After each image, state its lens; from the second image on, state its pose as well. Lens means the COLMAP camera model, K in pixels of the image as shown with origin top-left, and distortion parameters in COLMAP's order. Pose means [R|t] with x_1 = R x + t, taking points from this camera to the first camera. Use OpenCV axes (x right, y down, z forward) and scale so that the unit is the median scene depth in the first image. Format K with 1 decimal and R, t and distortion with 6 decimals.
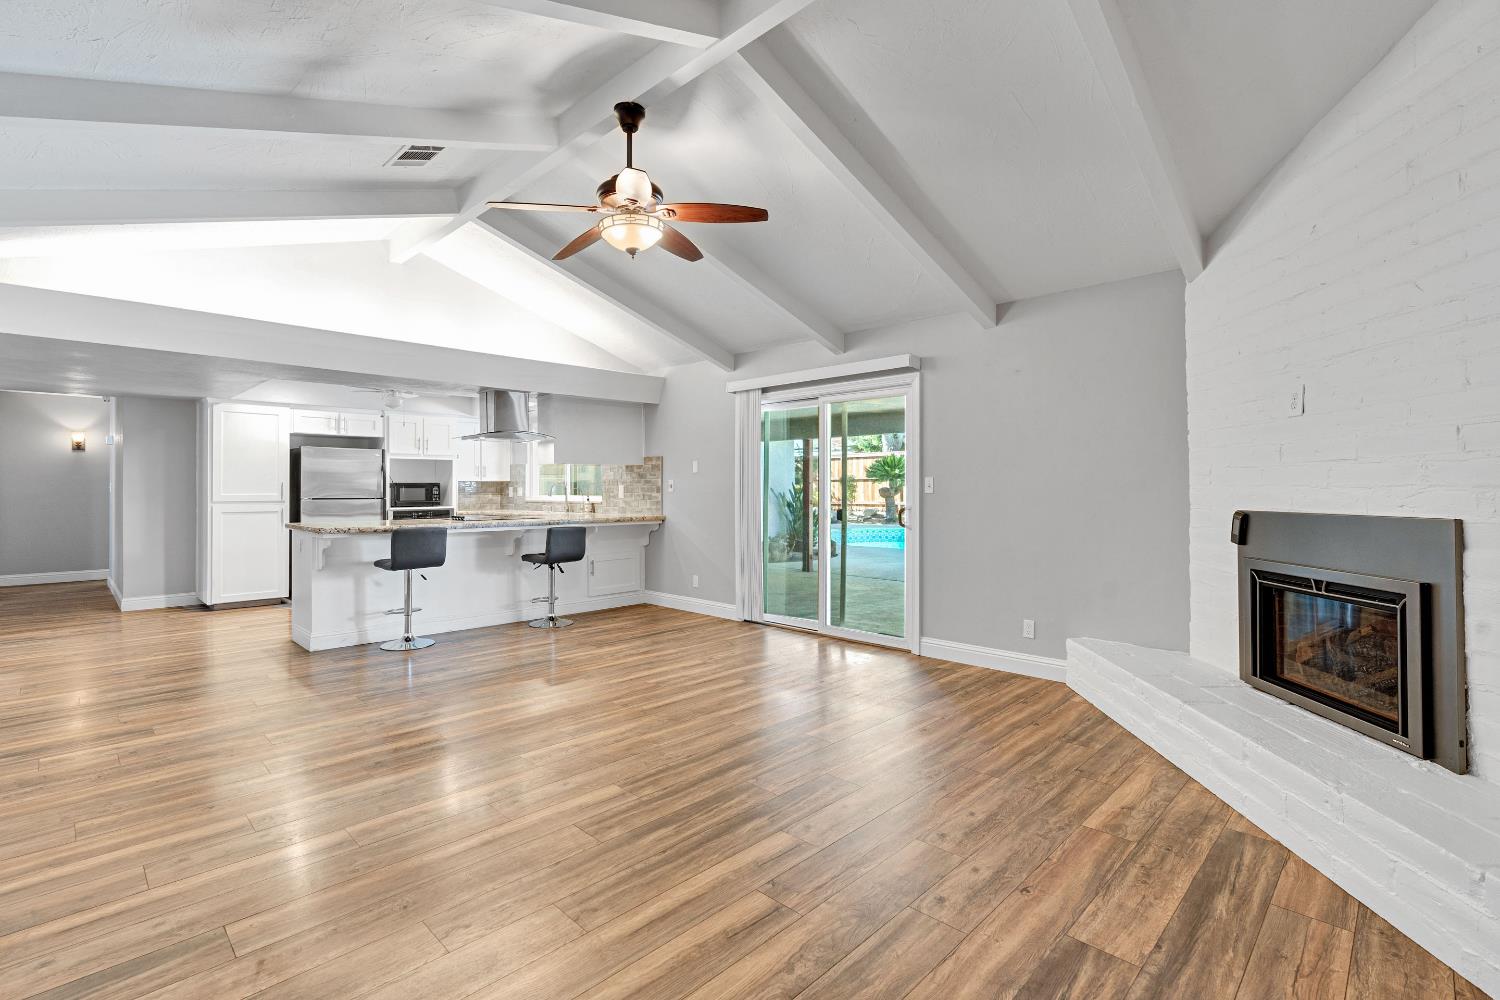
lens RADIAL K [[681.7, 0, 757.7], [0, 681.7, 496.1], [0, 0, 1]] dist [-0.010201, 0.001961]
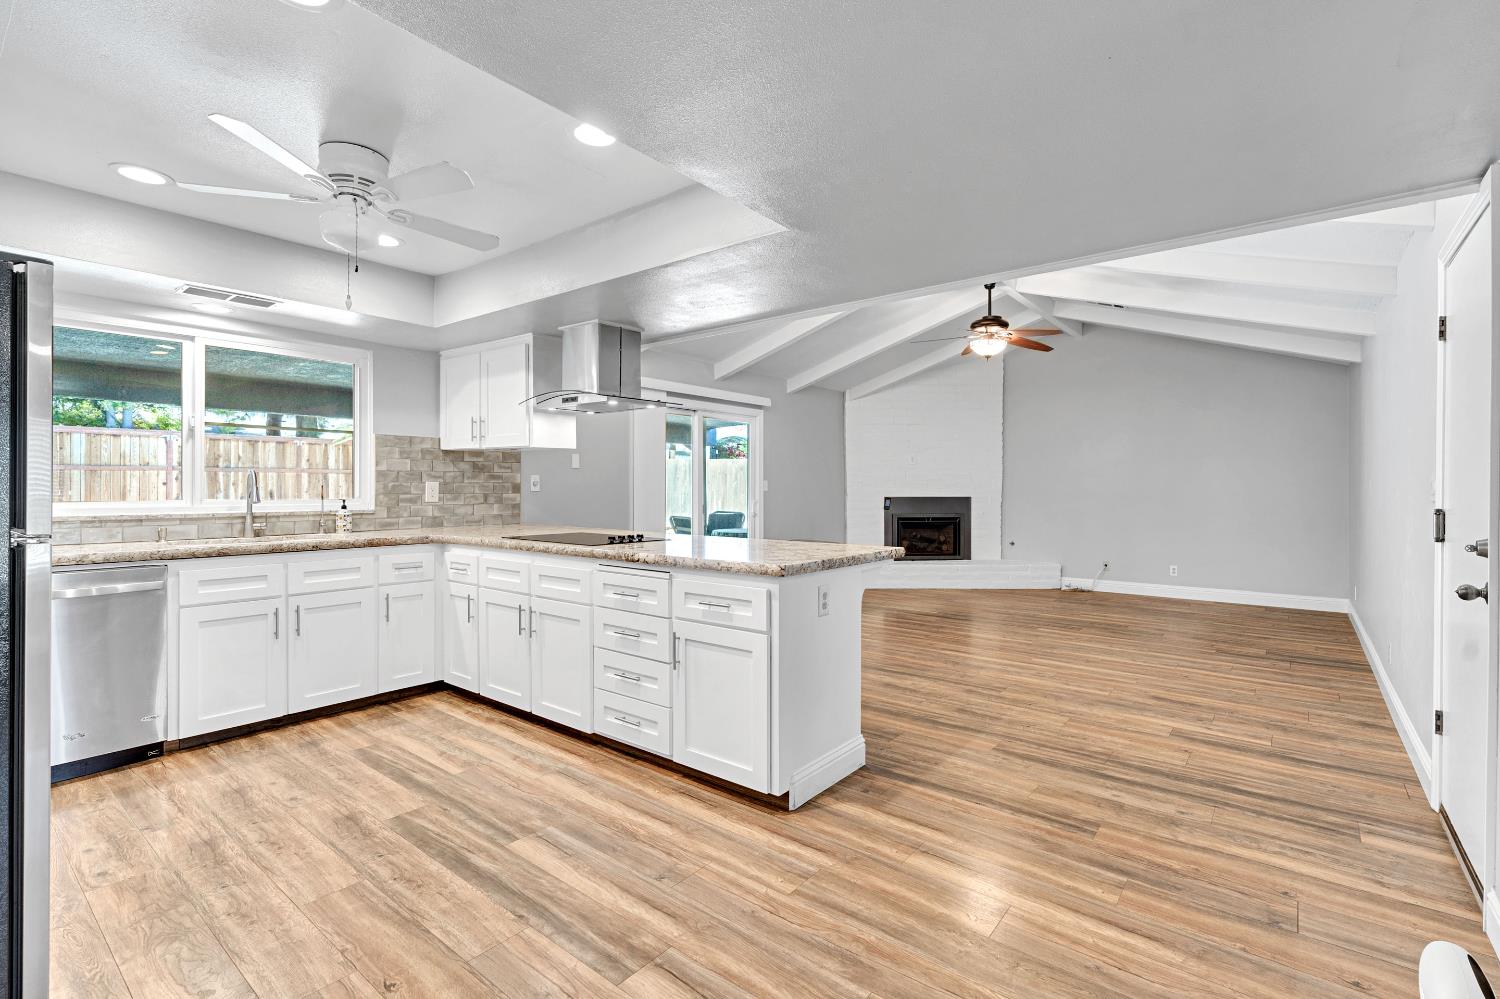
lens RADIAL K [[681.7, 0, 740.2], [0, 681.7, 487.1], [0, 0, 1]] dist [-0.010201, 0.001961]
pose [[-0.080739, -0.000385, 0.996735, -1.173637], [0.006280, 0.999980, 0.000895, -0.013301], [-0.996716, 0.006332, -0.080735, 1.091907]]
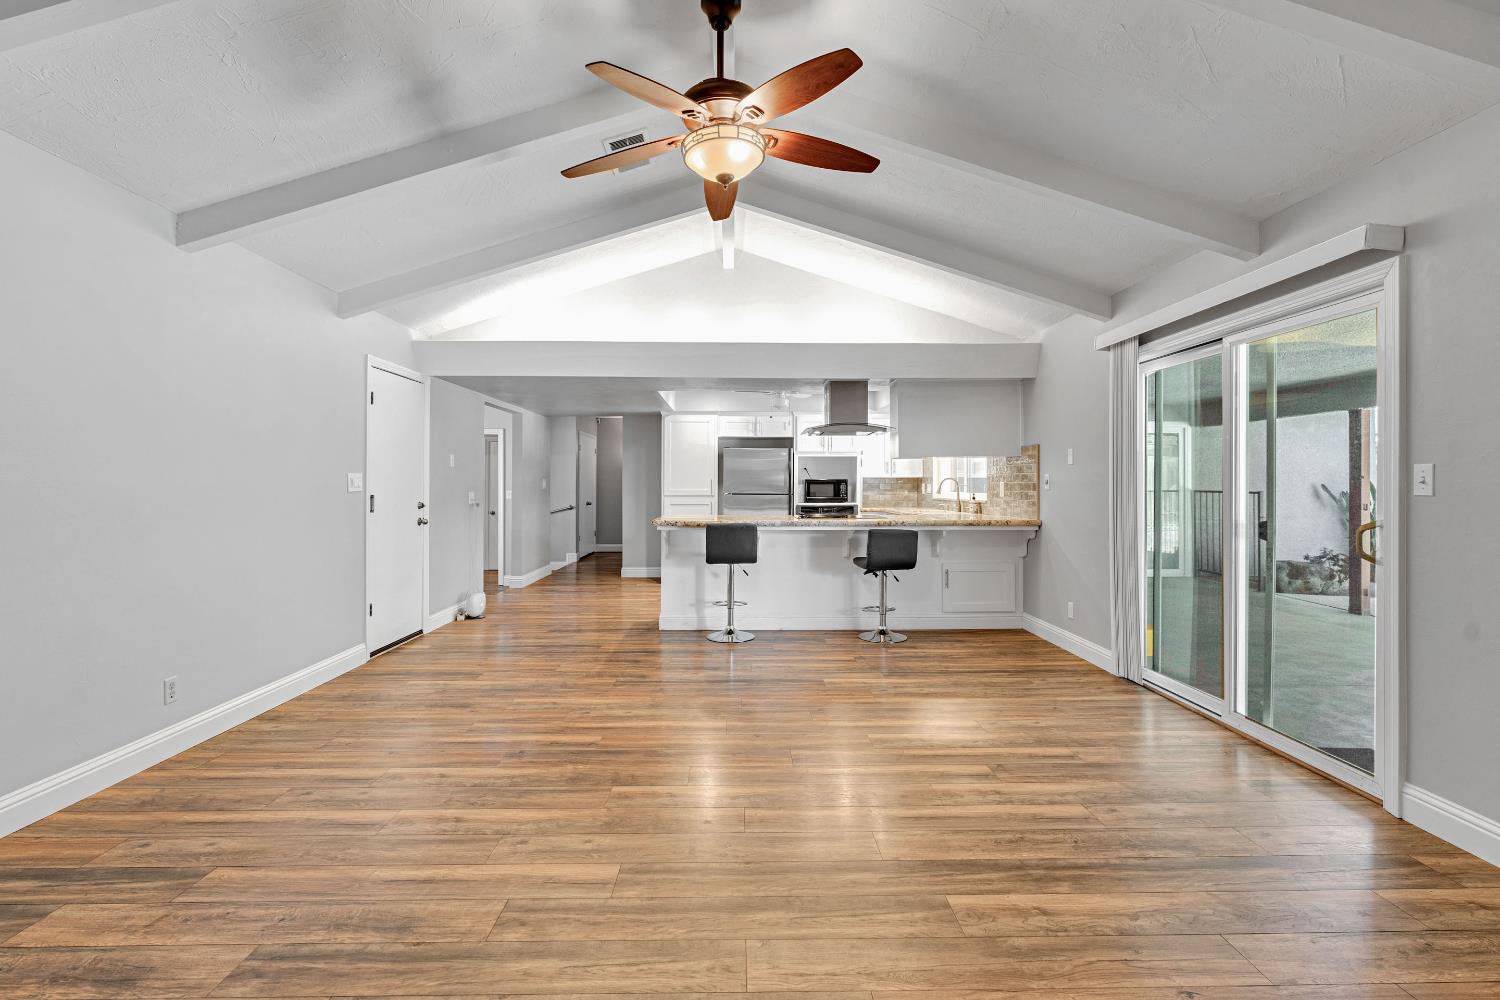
lens RADIAL K [[681.7, 0, 754.2], [0, 681.7, 485.9], [0, 0, 1]] dist [-0.010201, 0.001961]
pose [[0.711738, 0.002215, -0.702441, 0.232651], [-0.009142, 0.999940, -0.006110, -0.003716], [0.702385, 0.010770, 0.711716, 0.287822]]
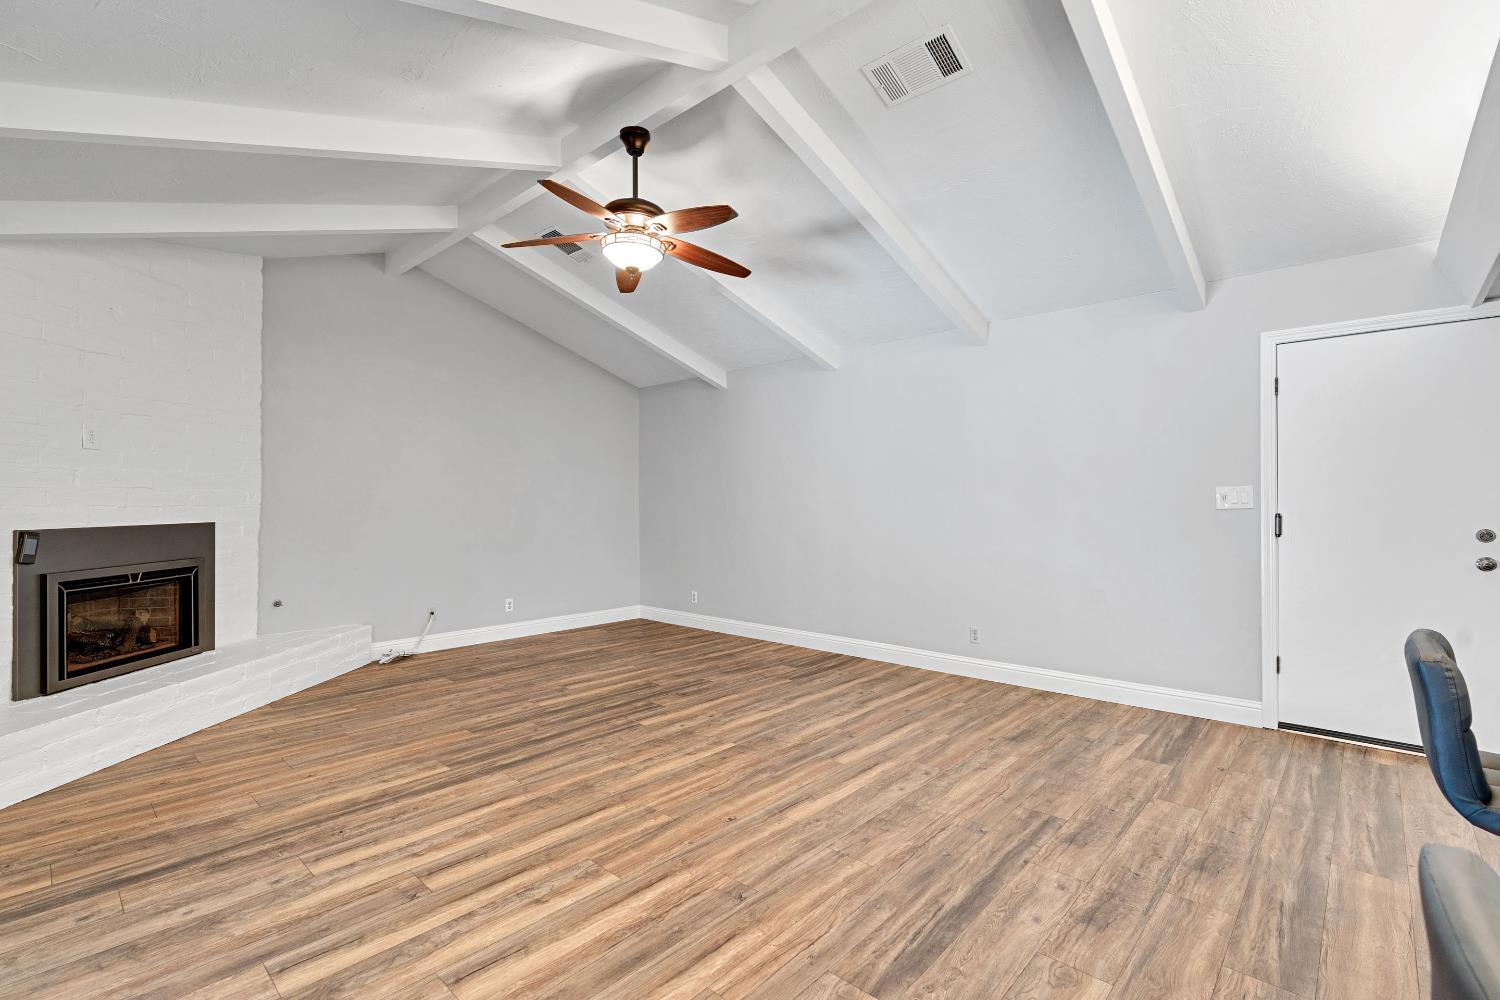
lens RADIAL K [[681.7, 0, 742.3], [0, 681.7, 510.8], [0, 0, 1]] dist [-0.010201, 0.001961]
pose [[-0.999941, 0.006272, -0.008850, -0.205404], [0.006076, 0.999738, 0.022070, -0.013207], [0.008986, 0.022015, -0.999717, 1.220523]]
